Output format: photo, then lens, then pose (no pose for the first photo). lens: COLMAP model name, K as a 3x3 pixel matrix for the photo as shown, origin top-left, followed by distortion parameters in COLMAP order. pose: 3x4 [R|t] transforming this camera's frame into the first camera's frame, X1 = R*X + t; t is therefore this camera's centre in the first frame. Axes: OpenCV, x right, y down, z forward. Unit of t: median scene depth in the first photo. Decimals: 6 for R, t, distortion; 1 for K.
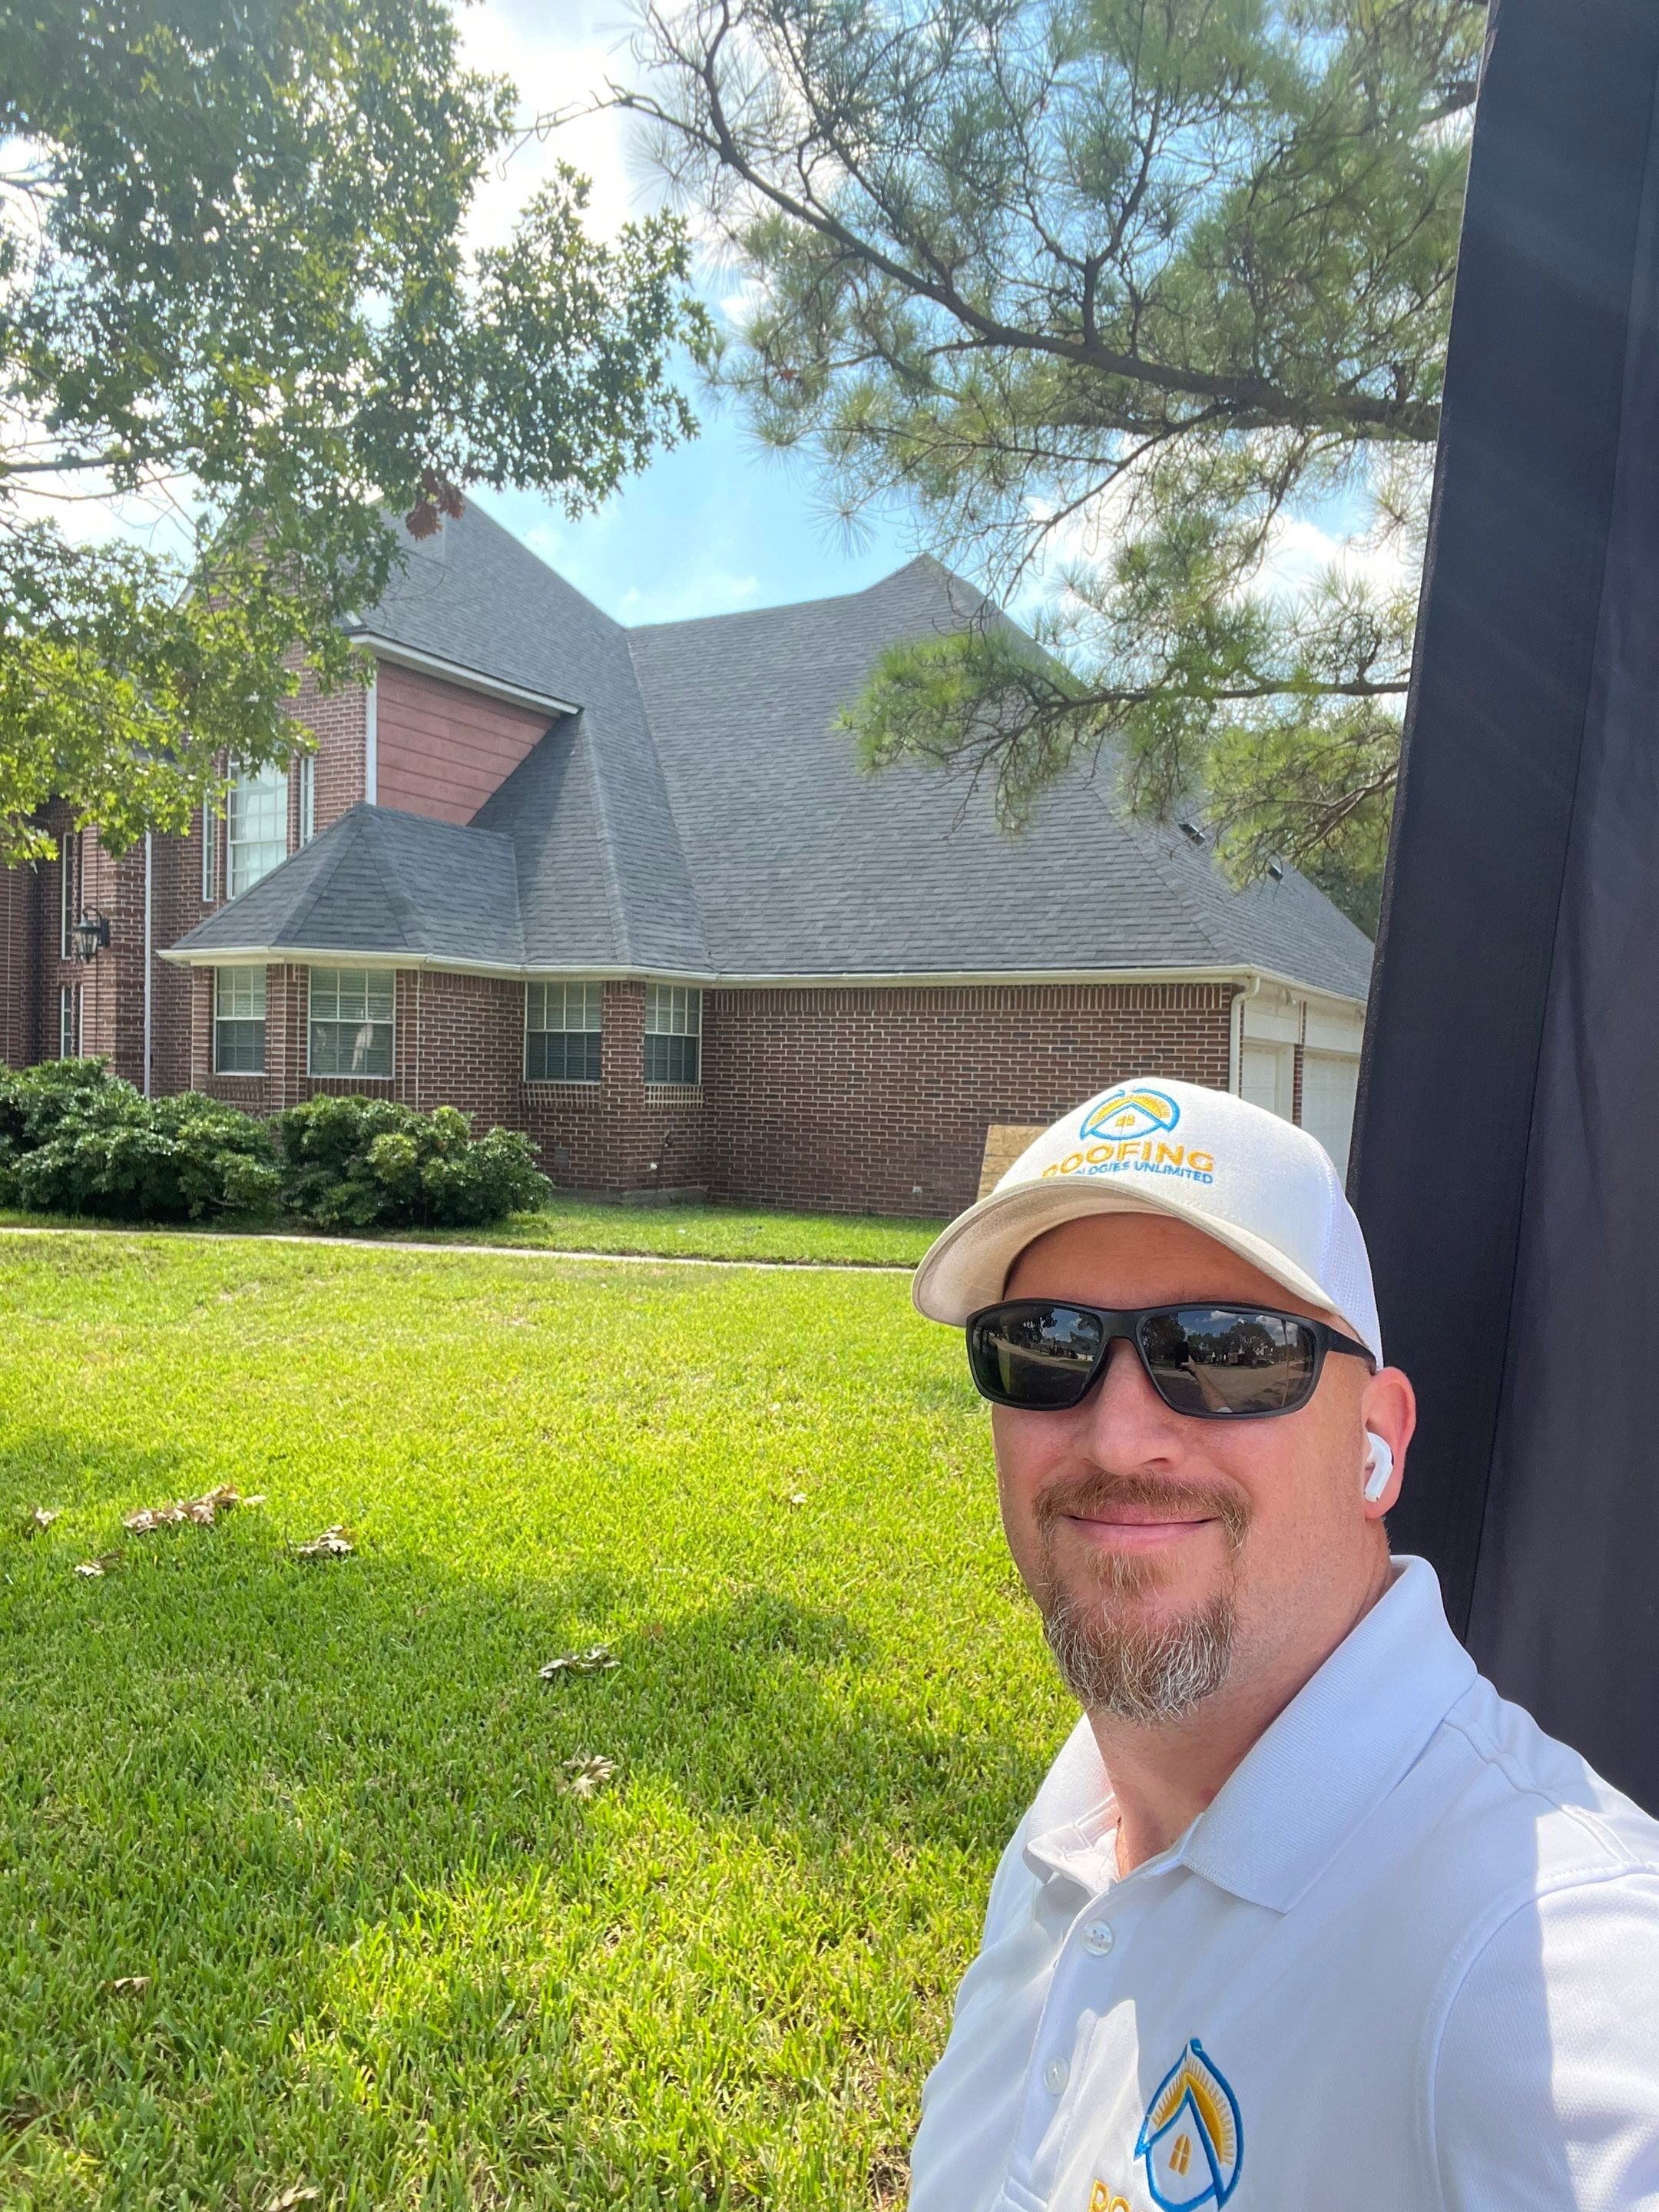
lens RADIAL K [[1598.0, 0, 838.3], [0, 1598.0, 1155.9], [0, 0, 1]] dist [0.062955, -0.068433]
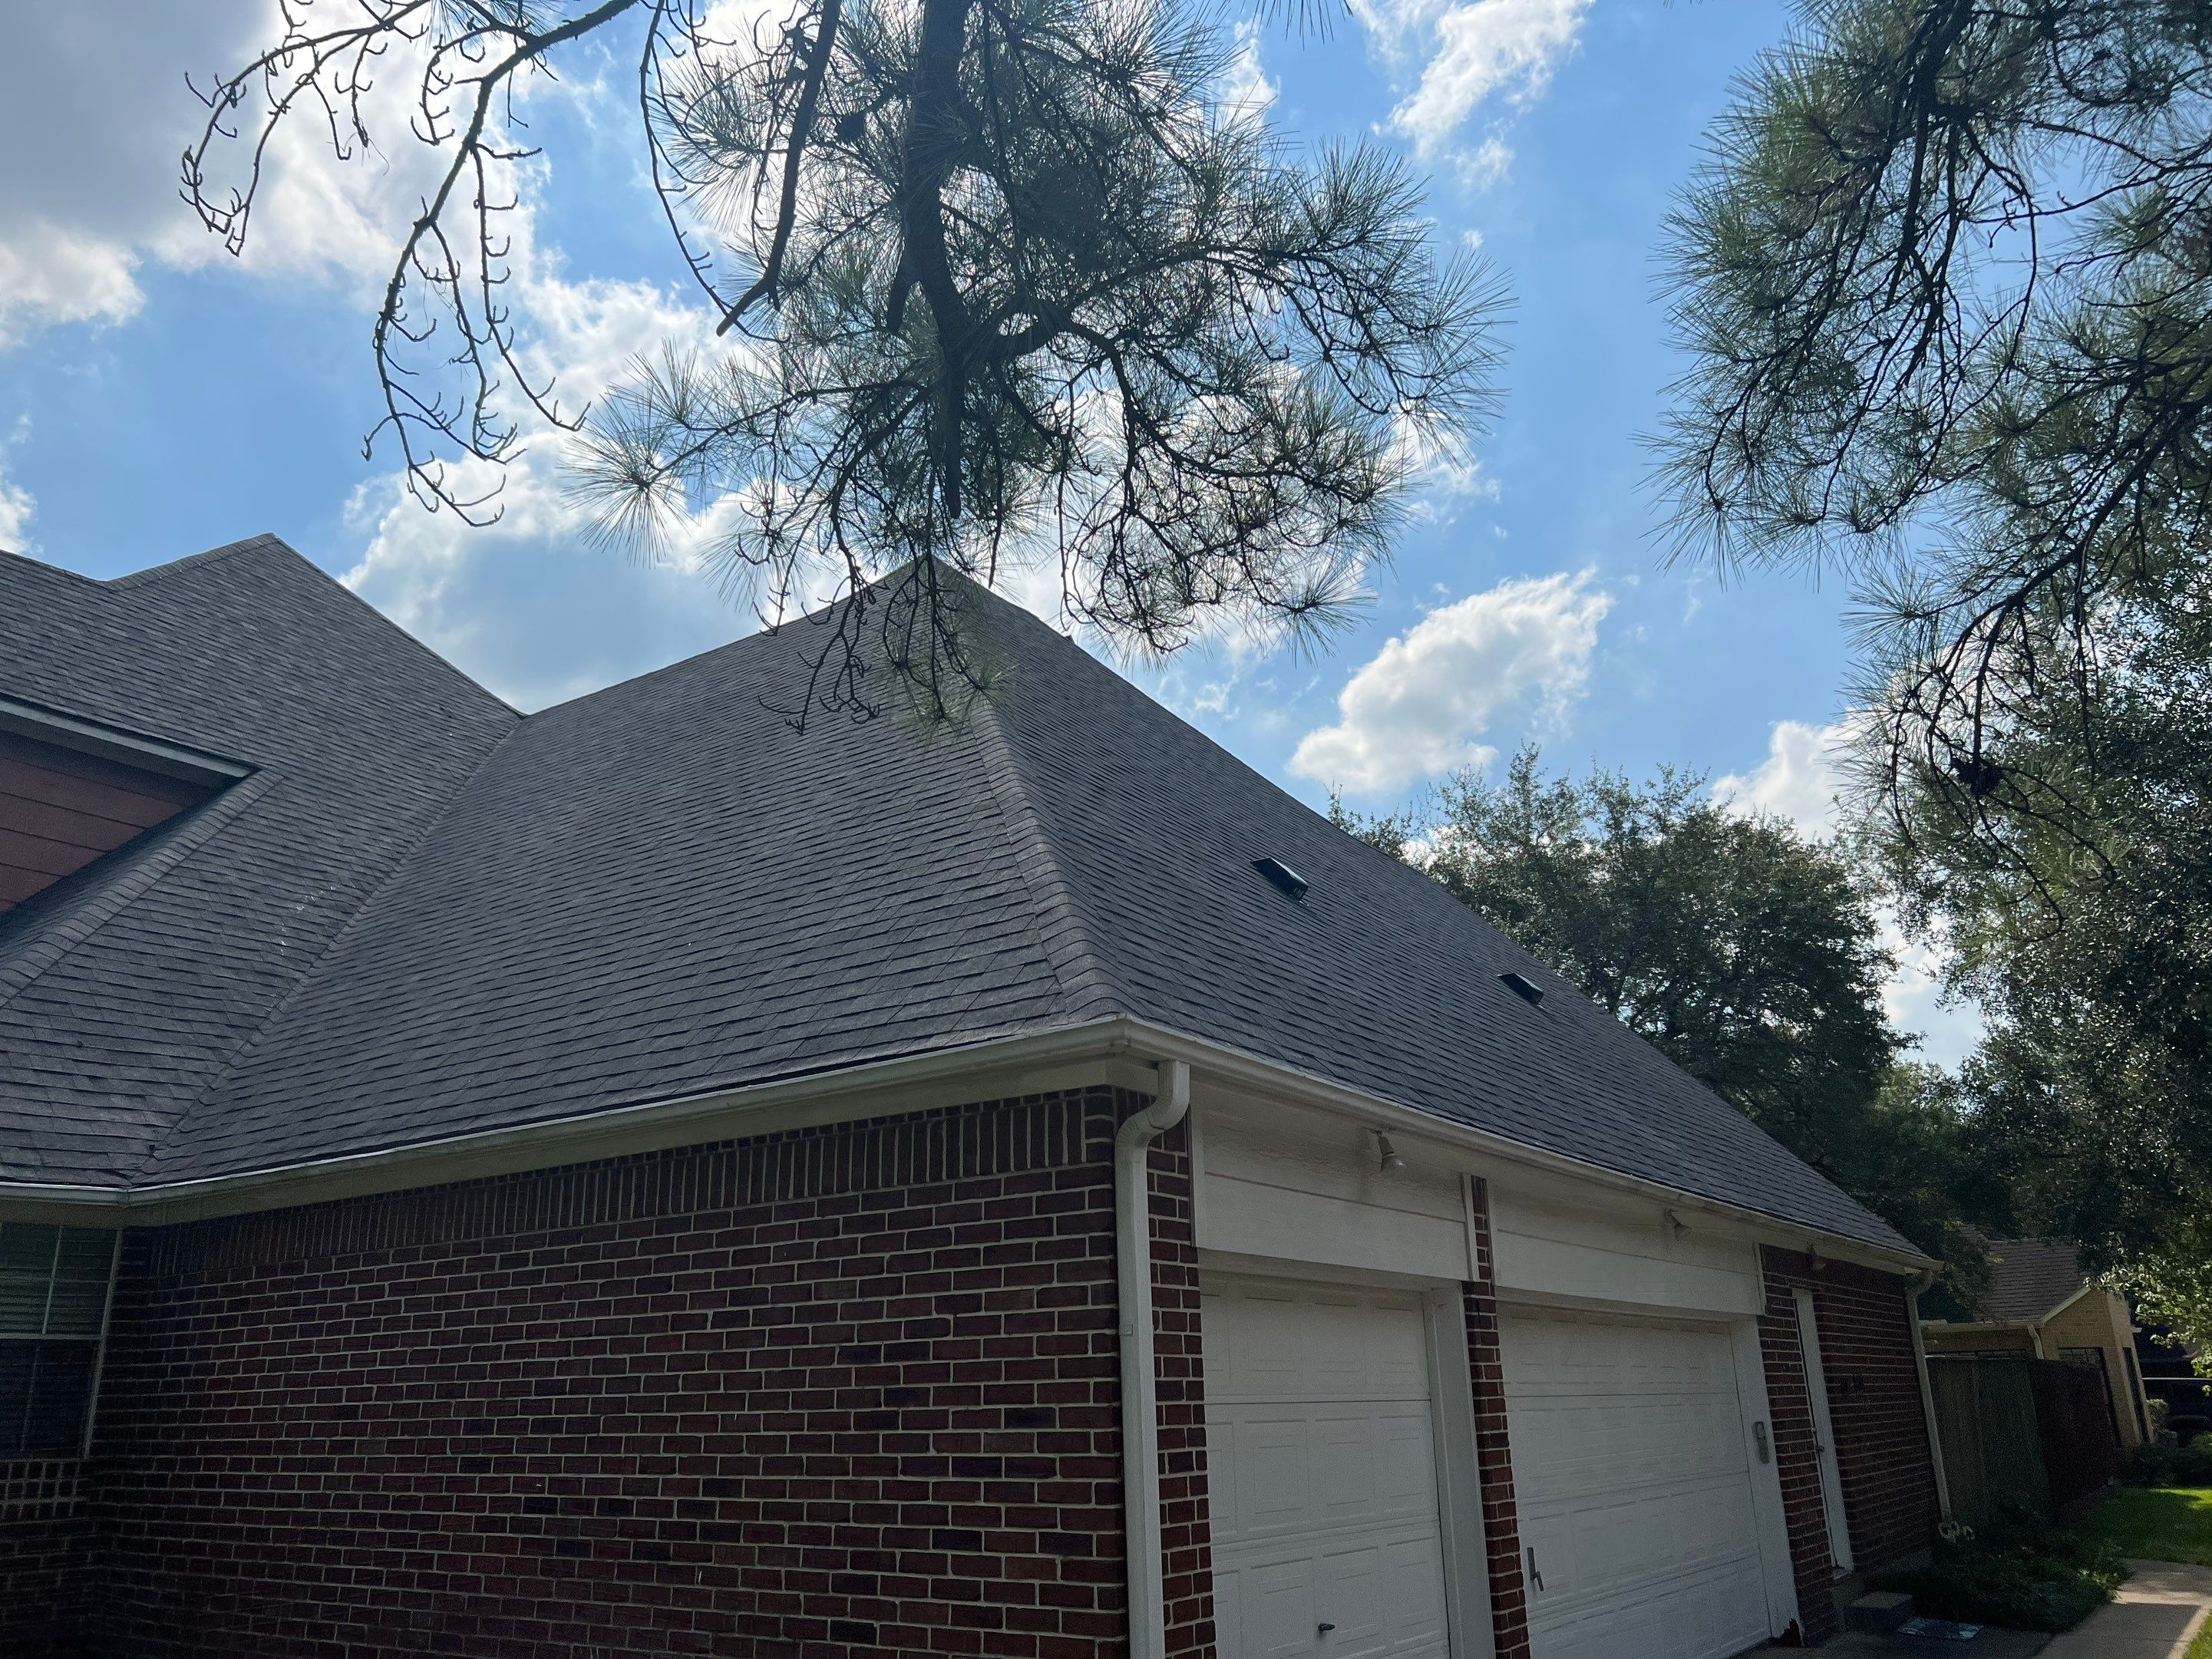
lens RADIAL K [[1597.9, 0, 1121.7], [0, 1597.9, 795.3], [0, 0, 1]] dist [0.062955, -0.068433]
pose [[0.995917, -0.069421, -0.057703, 0.449000], [0.041625, 0.920364, -0.388841, -0.054712], [0.080102, 0.384852, 0.919496, 1.109162]]
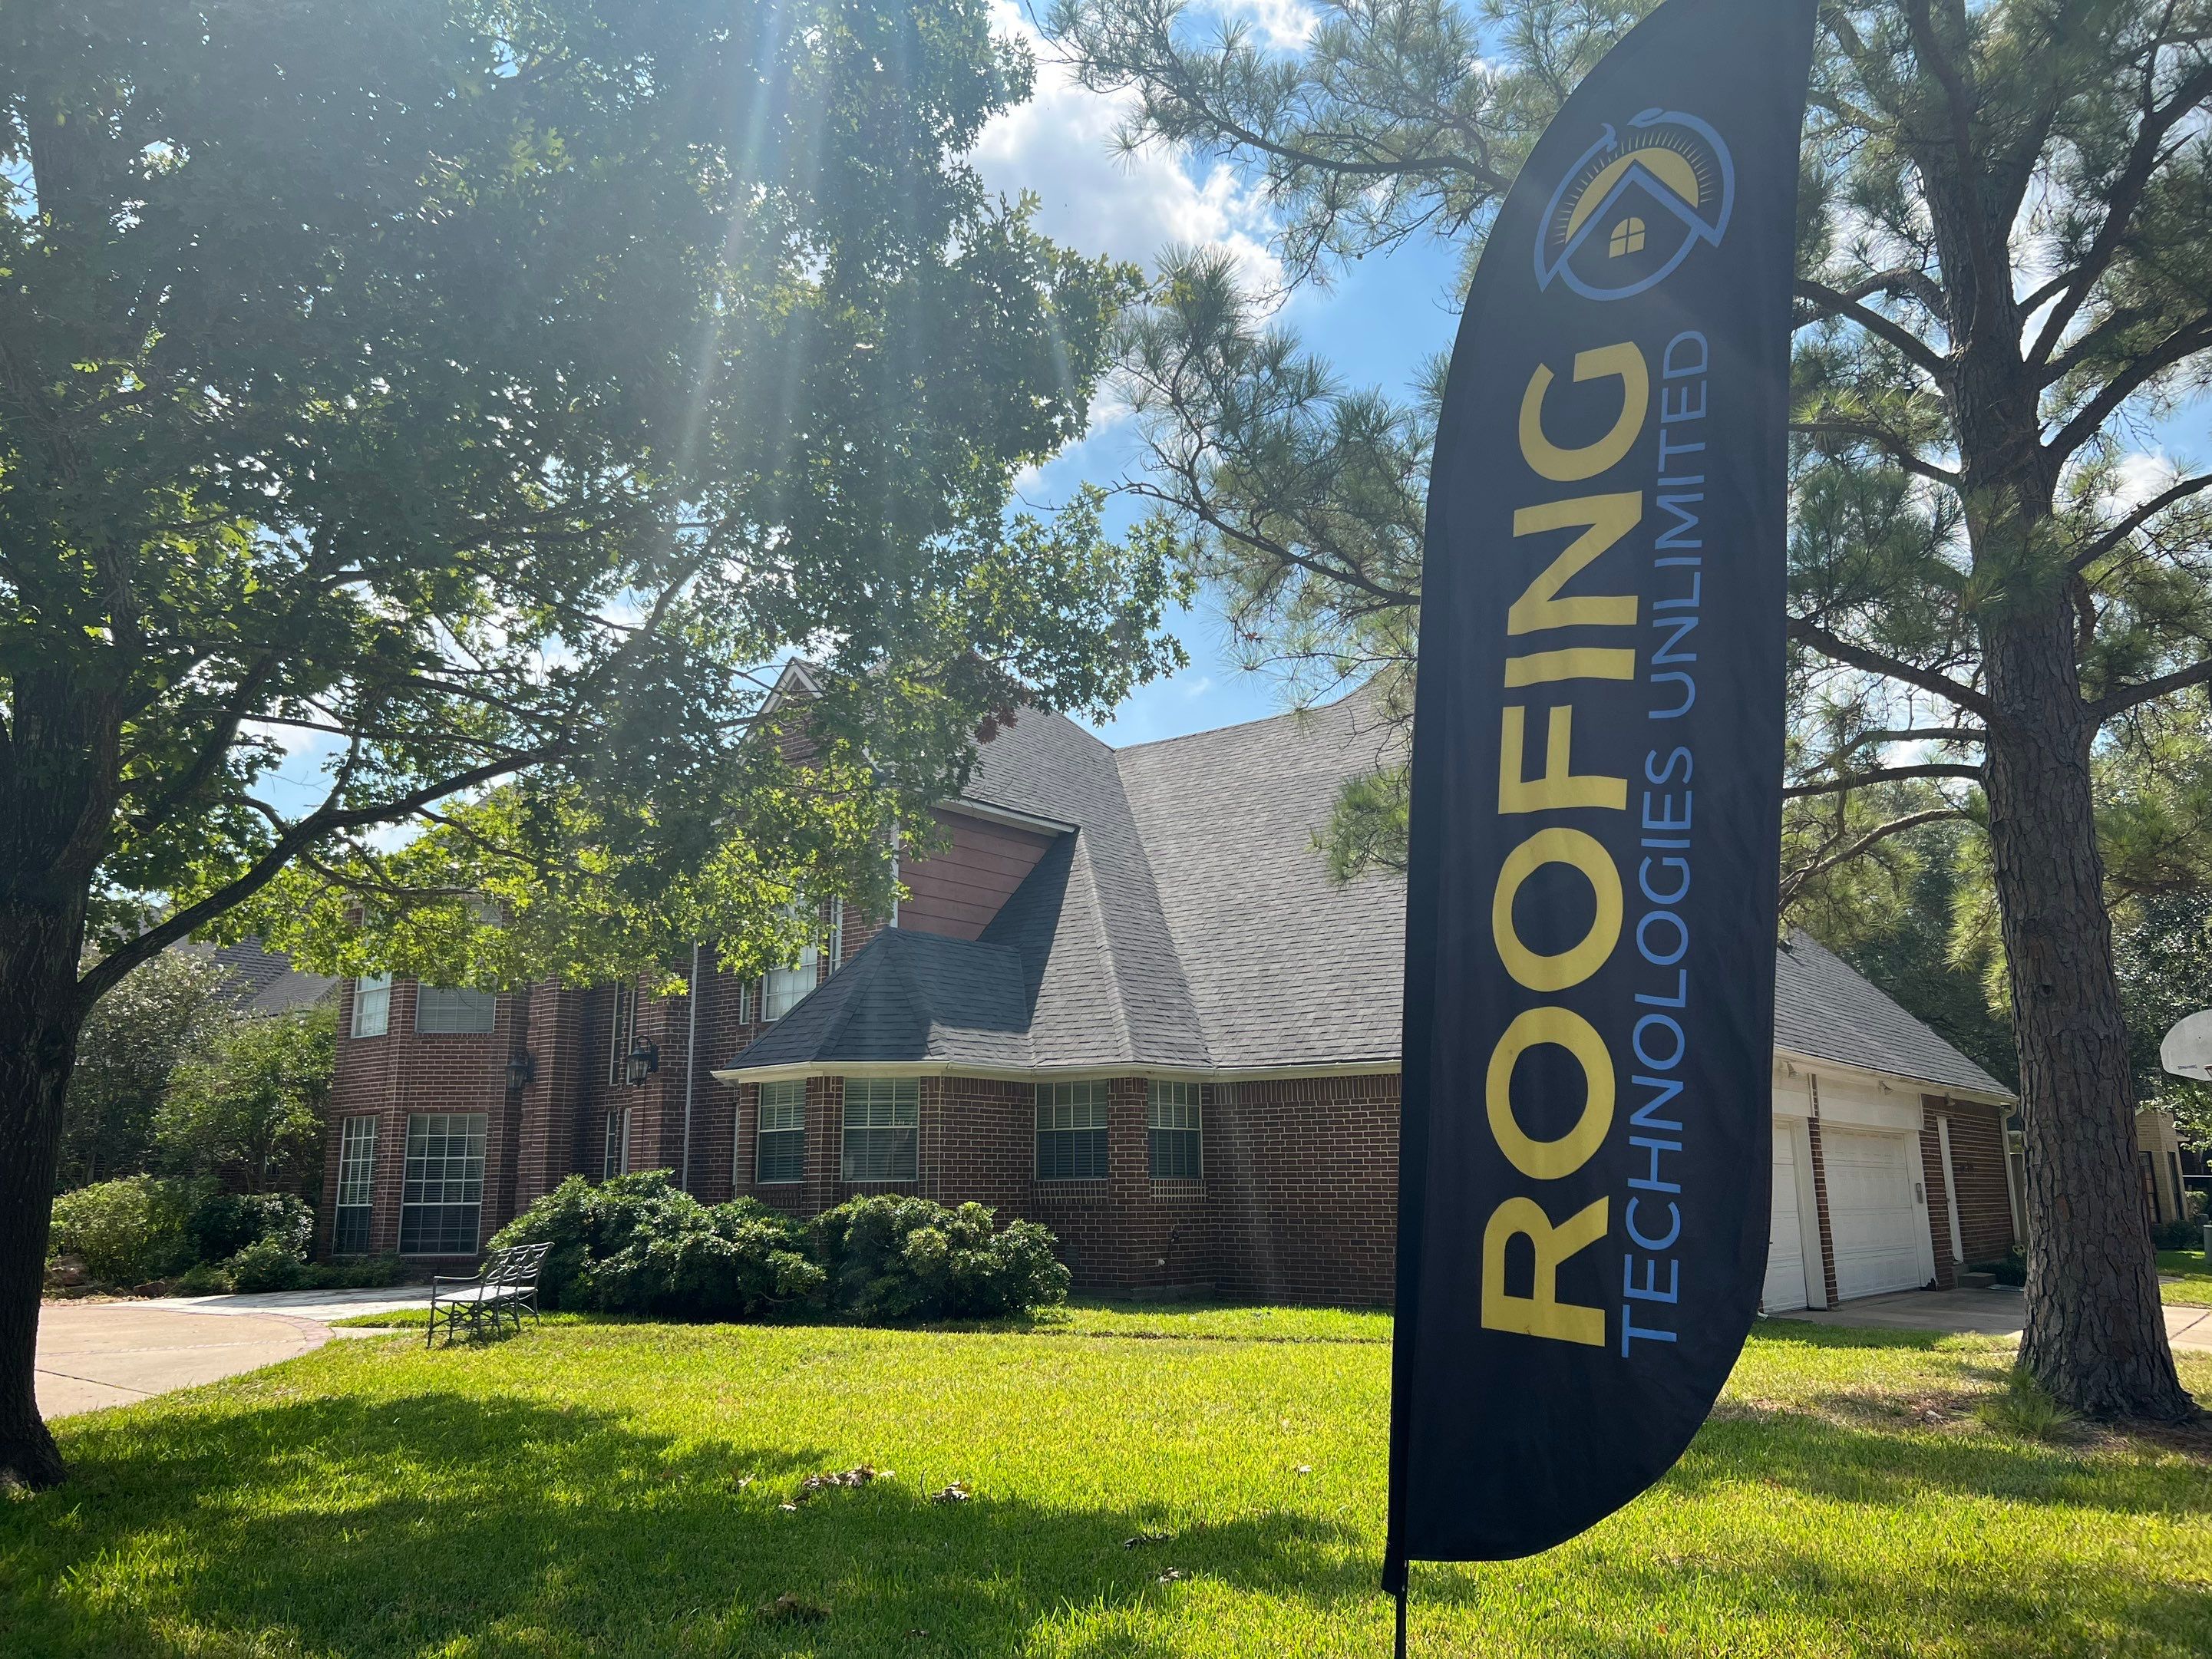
lens RADIAL K [[1597.9, 0, 1121.7], [0, 1597.9, 795.3], [0, 0, 1]] dist [0.062955, -0.068433]
pose [[0.990413, -0.064930, -0.121925, 0.005306], [0.028131, 0.958953, -0.282167, 0.014690], [0.135242, 0.276032, 0.951586, -0.091205]]
